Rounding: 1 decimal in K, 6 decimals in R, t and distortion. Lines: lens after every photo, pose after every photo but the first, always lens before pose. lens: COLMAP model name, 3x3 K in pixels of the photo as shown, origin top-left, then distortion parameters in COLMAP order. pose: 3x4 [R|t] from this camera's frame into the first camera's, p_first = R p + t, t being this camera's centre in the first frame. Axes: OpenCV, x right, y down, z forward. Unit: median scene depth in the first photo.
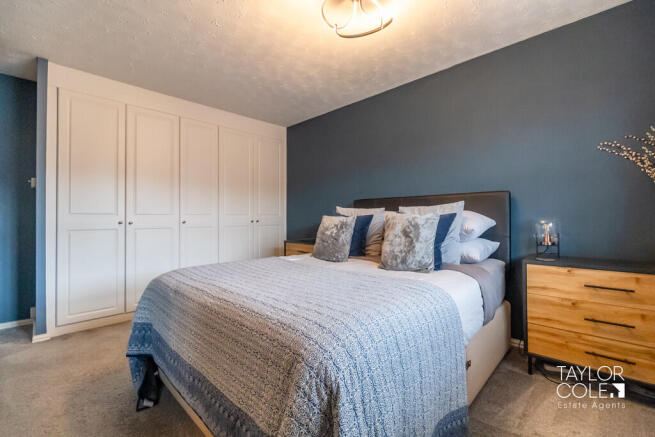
lens RADIAL K [[288.0, 0, 328.0], [0, 288.0, 218.2], [0, 0, 1]] dist [0.000179, -0.000784]
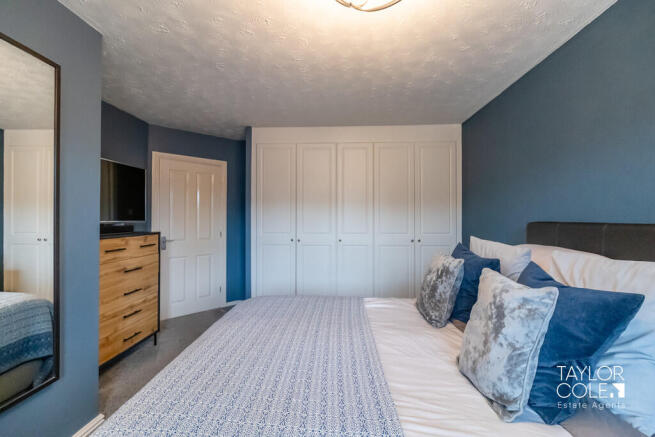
lens RADIAL K [[288.0, 0, 324.3], [0, 288.0, 216.2], [0, 0, 1]] dist [0.000179, -0.000784]
pose [[0.654428, 0.001673, -0.756122, 0.347805], [-0.002659, 0.999996, -0.000089, -0.095295], [0.756119, 0.002068, 0.654430, 0.316061]]
